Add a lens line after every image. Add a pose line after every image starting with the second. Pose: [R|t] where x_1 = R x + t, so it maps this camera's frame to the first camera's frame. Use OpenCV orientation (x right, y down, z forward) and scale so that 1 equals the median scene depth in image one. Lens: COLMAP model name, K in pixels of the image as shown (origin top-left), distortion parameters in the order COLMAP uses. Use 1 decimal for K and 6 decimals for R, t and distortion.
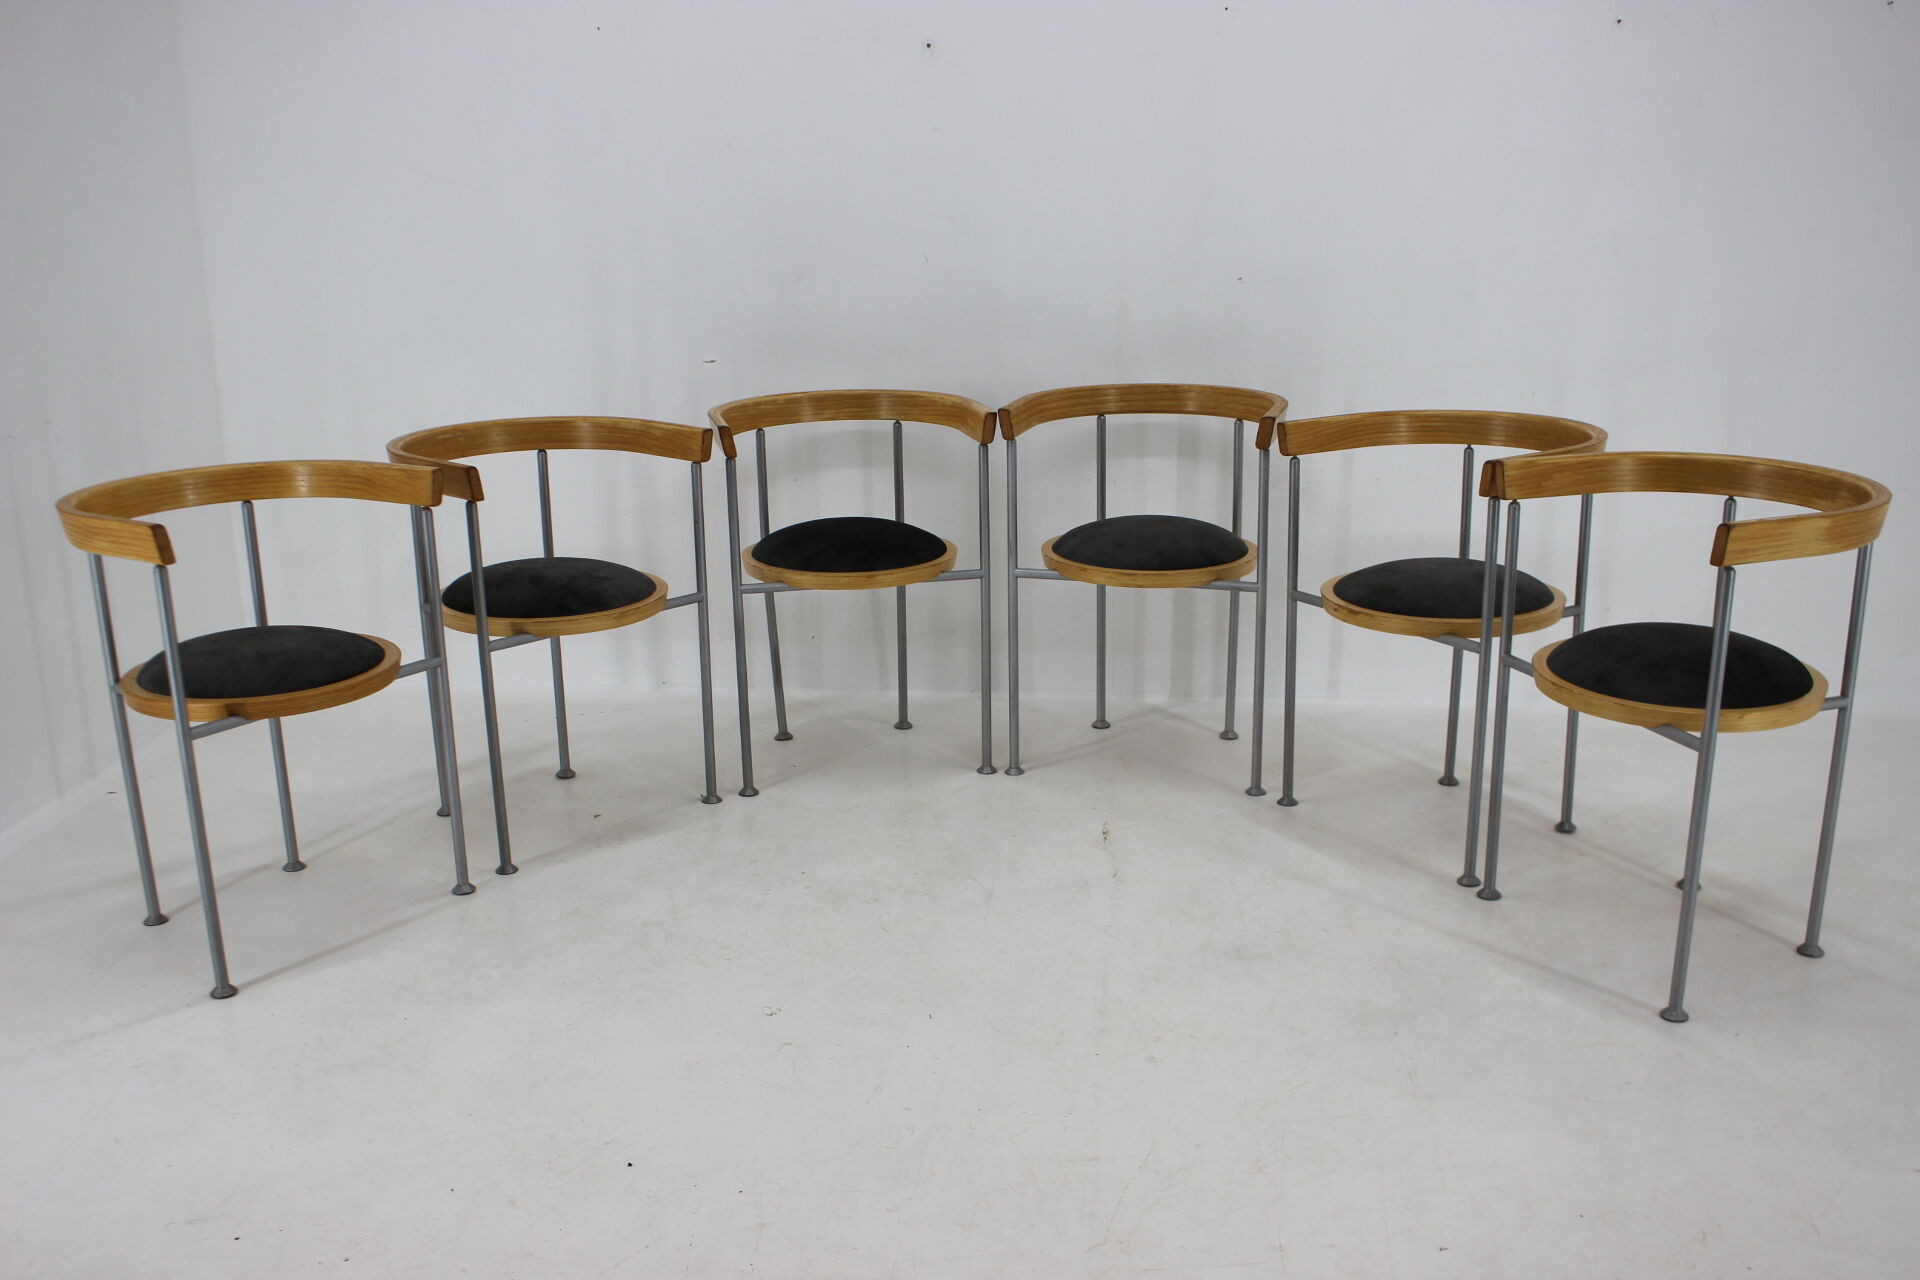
lens RADIAL K [[1779.2, 0, 977.4], [0, 1779.2, 645.6], [0, 0, 1]] dist [-0.086671, 0.000000]
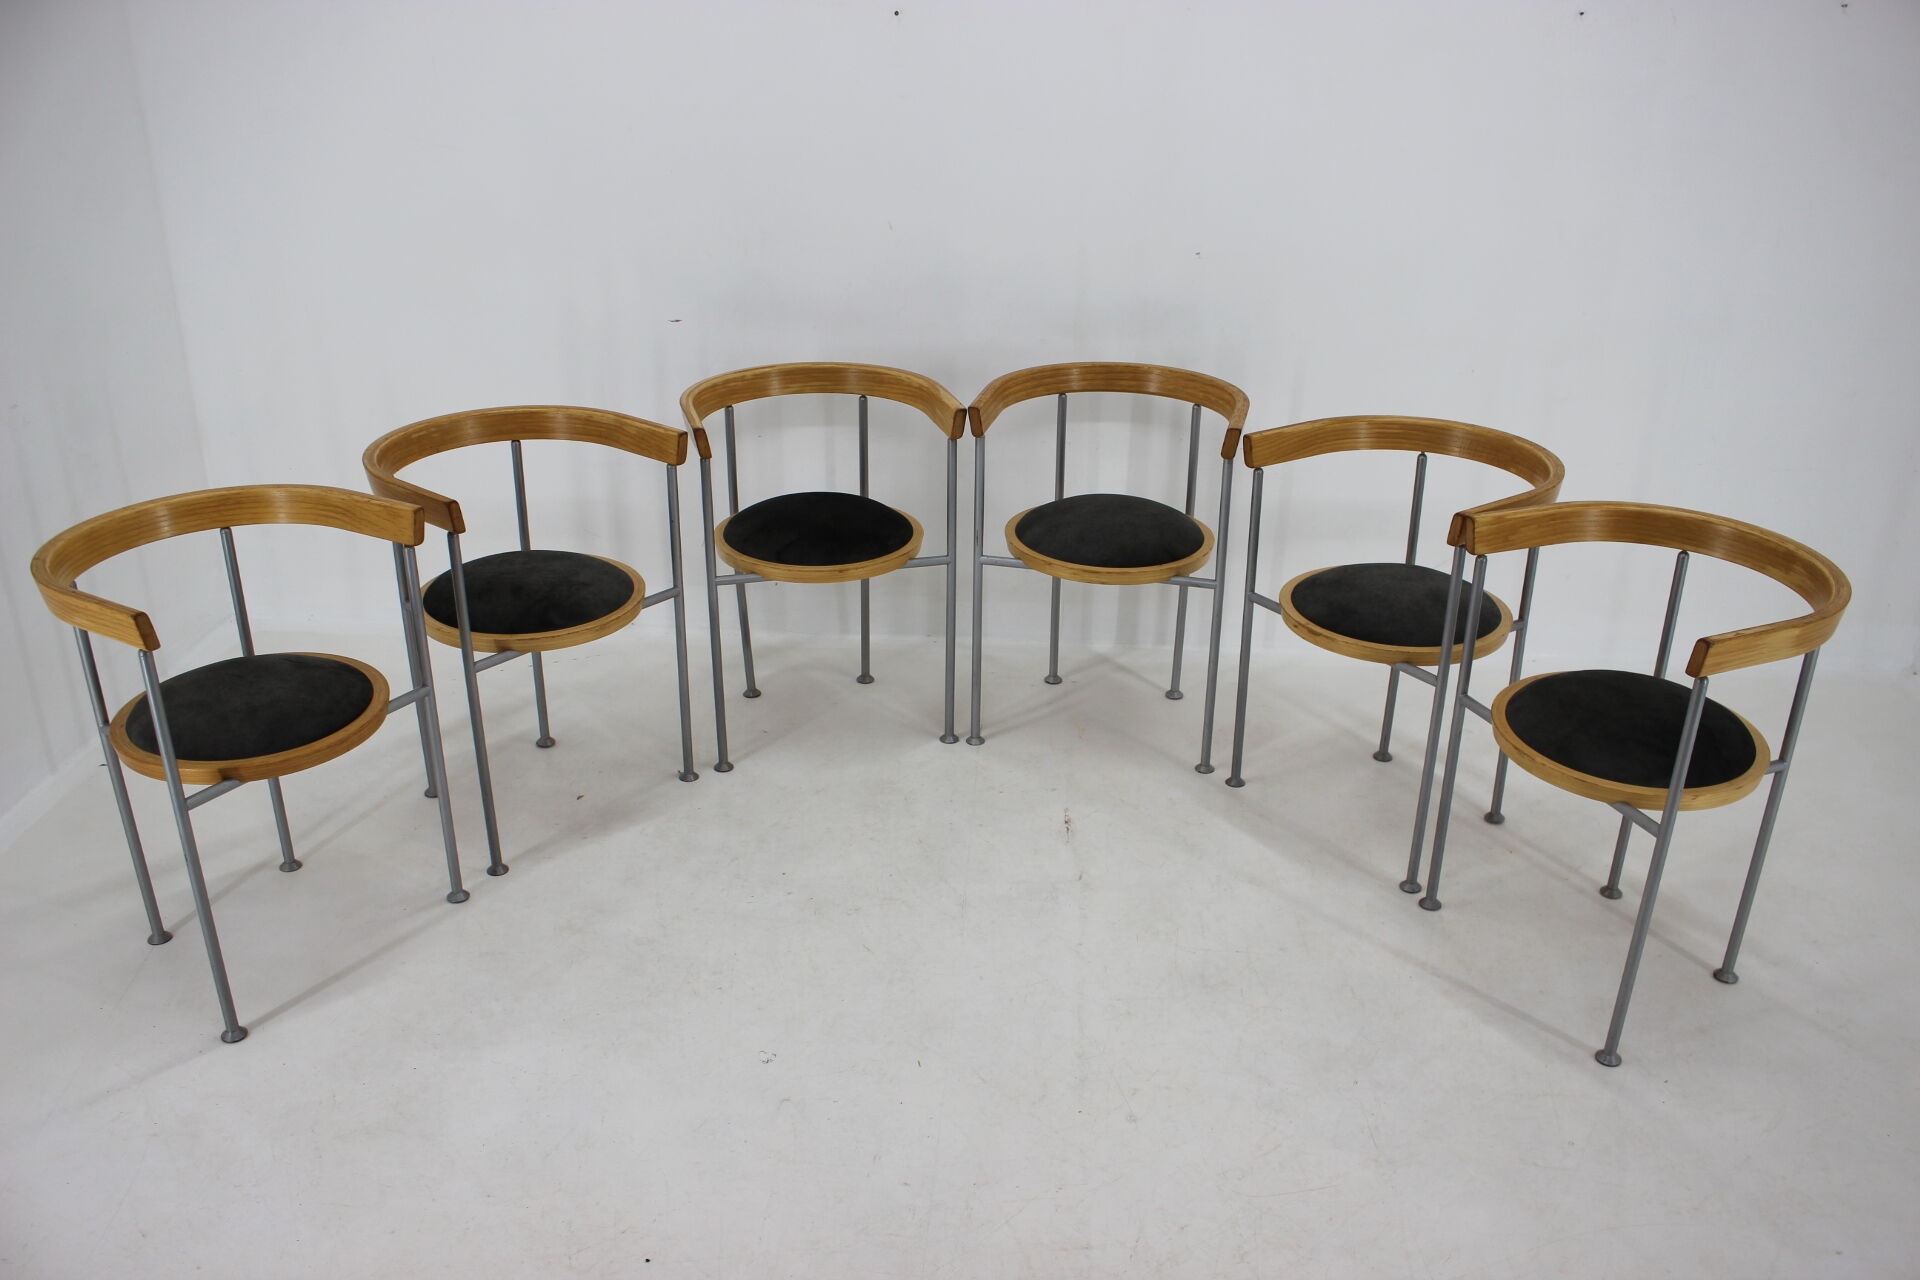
lens RADIAL K [[1597.1, 0, 970.3], [0, 1597.1, 639.7], [0, 0, 1]] dist [-0.122792, 0.075578]
pose [[0.998396, 0.003623, 0.056495, -0.043381], [-0.012019, 0.988763, 0.149008, -0.155358], [-0.055321, -0.149448, 0.987221, 0.091456]]
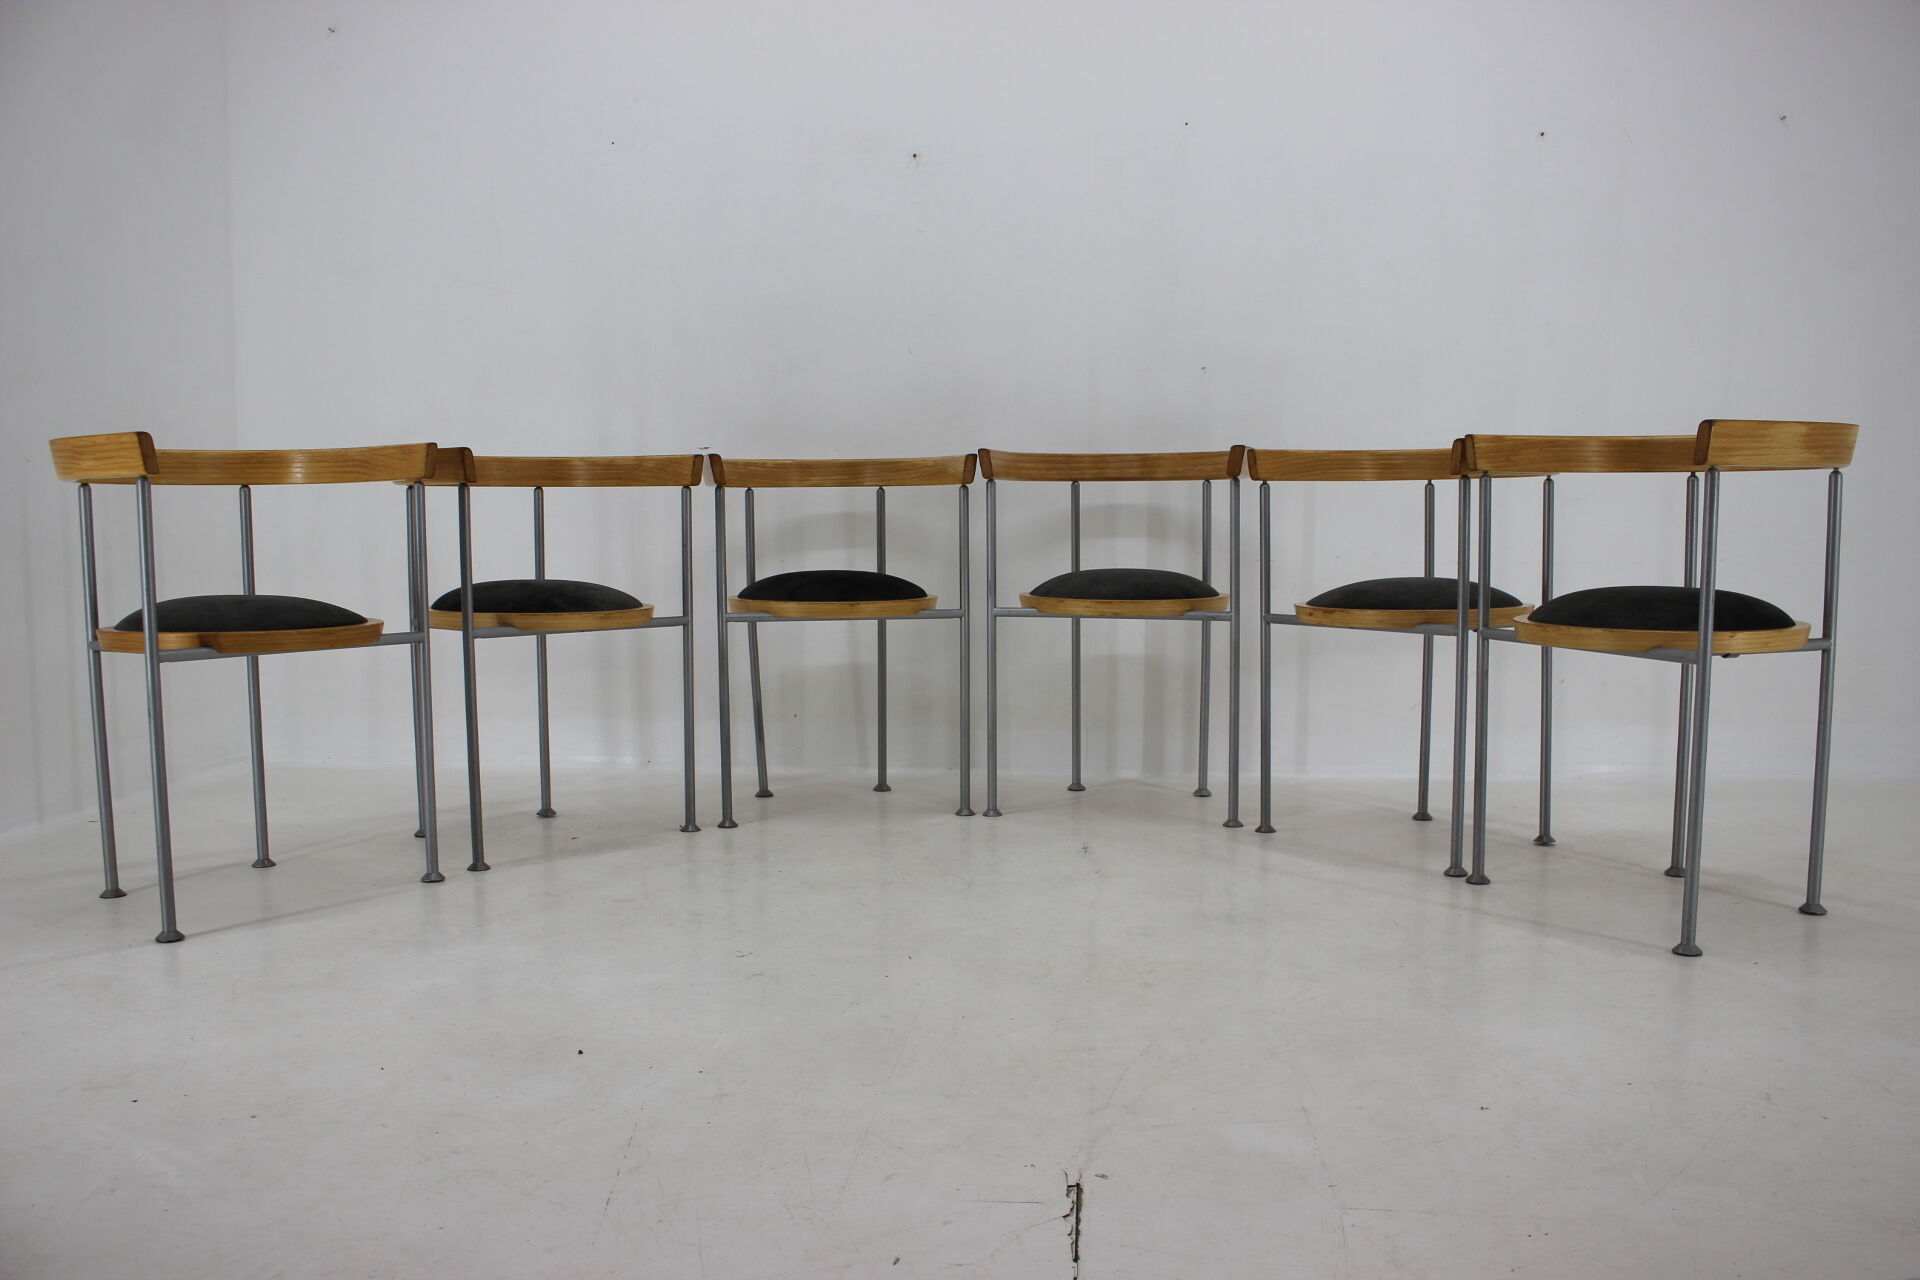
lens RADIAL K [[1597.1, 0, 972.1], [0, 1597.1, 648.6], [0, 0, 1]] dist [-0.122792, 0.075578]
pose [[0.999845, 0.007263, 0.016027, -0.007024], [-0.004175, 0.982739, -0.184951, 0.175538], [-0.017093, 0.184856, 0.982617, 0.116248]]
